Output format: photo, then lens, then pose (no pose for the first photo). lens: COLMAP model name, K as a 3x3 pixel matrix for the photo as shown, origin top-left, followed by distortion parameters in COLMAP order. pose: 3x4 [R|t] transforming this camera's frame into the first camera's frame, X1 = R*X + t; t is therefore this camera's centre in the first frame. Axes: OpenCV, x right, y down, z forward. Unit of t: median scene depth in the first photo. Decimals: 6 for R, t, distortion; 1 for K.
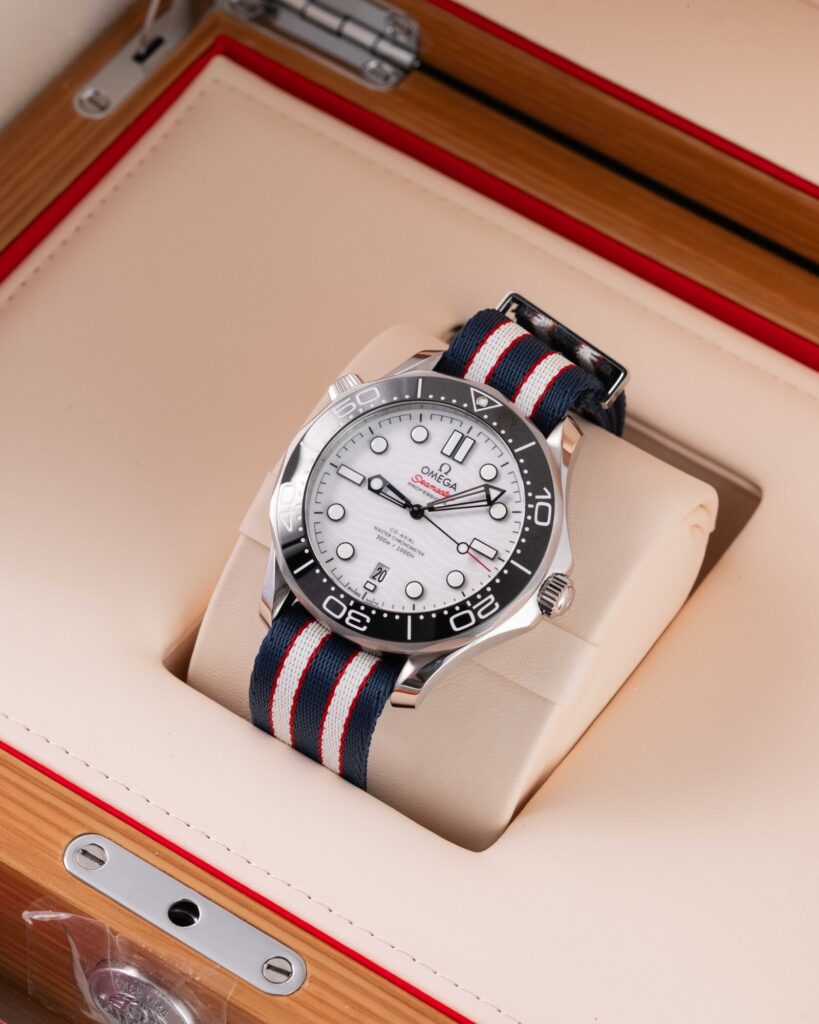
lens RADIAL K [[4193.2, 0, 413.3], [0, 4193.2, 513.2], [0, 0, 1]] dist [-0.030774, 0.000000]
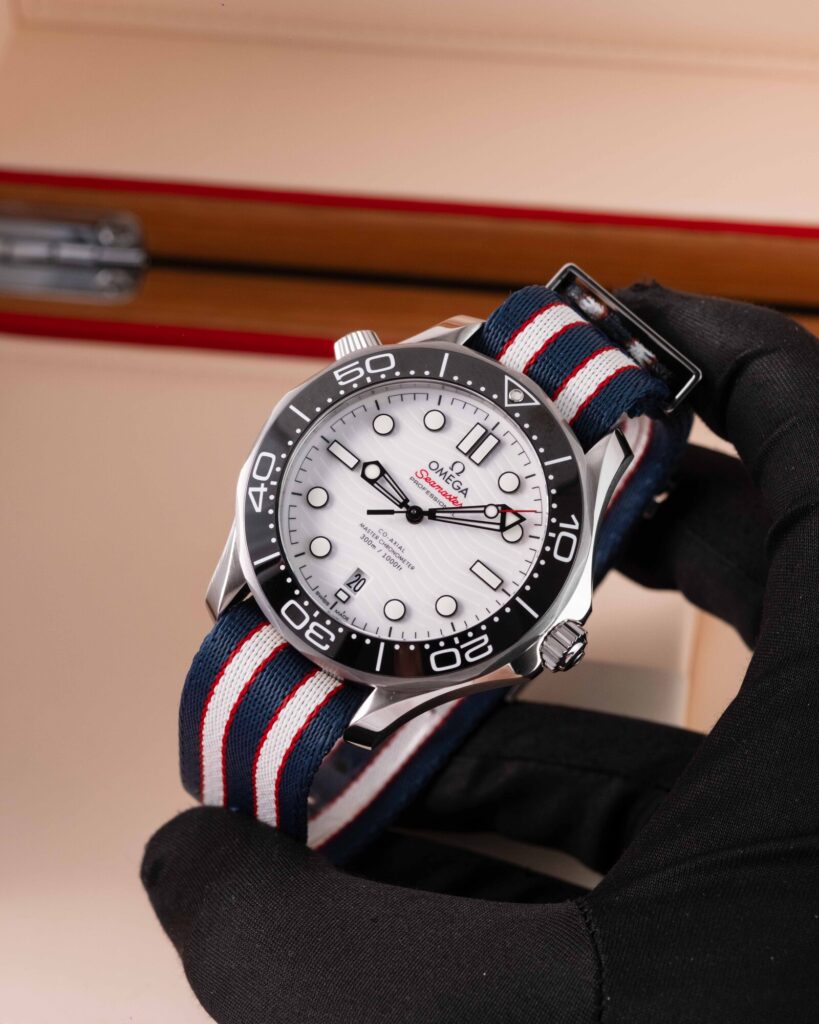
lens RADIAL K [[4193.2, 0, 409.0], [0, 4193.2, 512.7], [0, 0, 1]] dist [-0.030774, 0.000000]
pose [[0.985006, 0.172418, -0.005860, 0.004500], [-0.171564, 0.982564, 0.071643, -0.059273], [0.018110, -0.069563, 0.997413, 0.181782]]
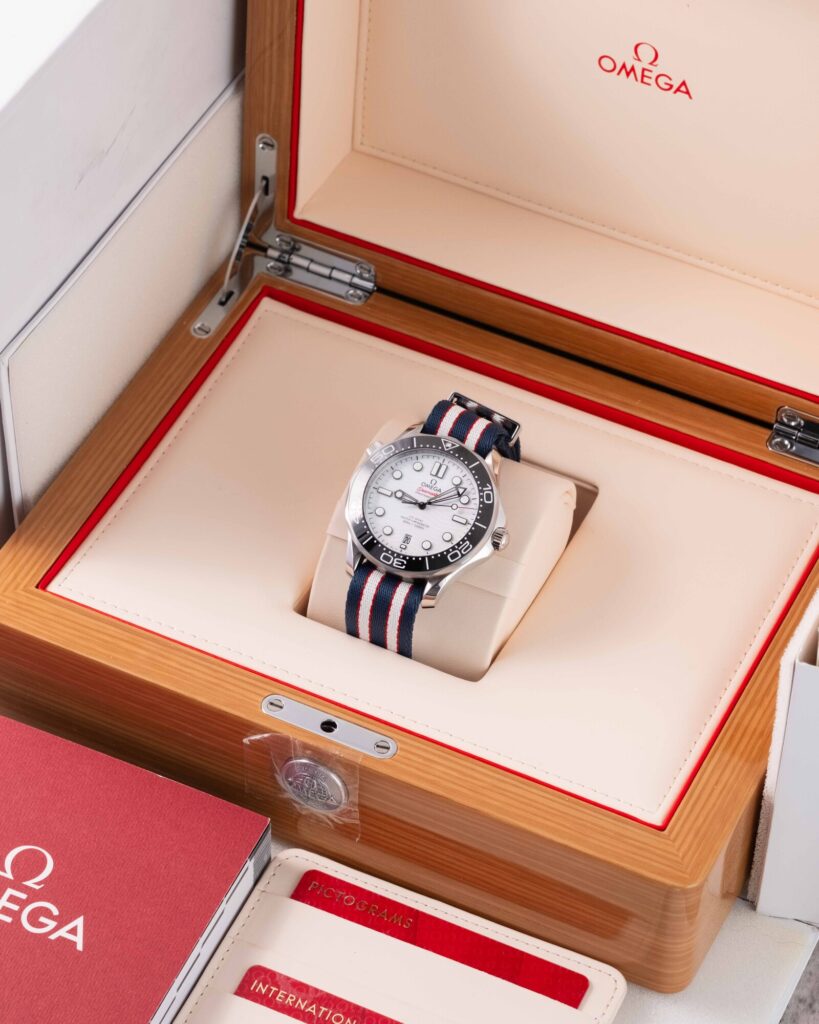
lens RADIAL K [[4193.2, 0, 408.1], [0, 4193.2, 512.1], [0, 0, 1]] dist [-0.030774, 0.000000]
pose [[0.991055, -0.121905, 0.054307, -0.109444], [0.126209, 0.988396, -0.084523, 0.162978], [-0.043373, 0.090621, 0.994940, -0.898066]]
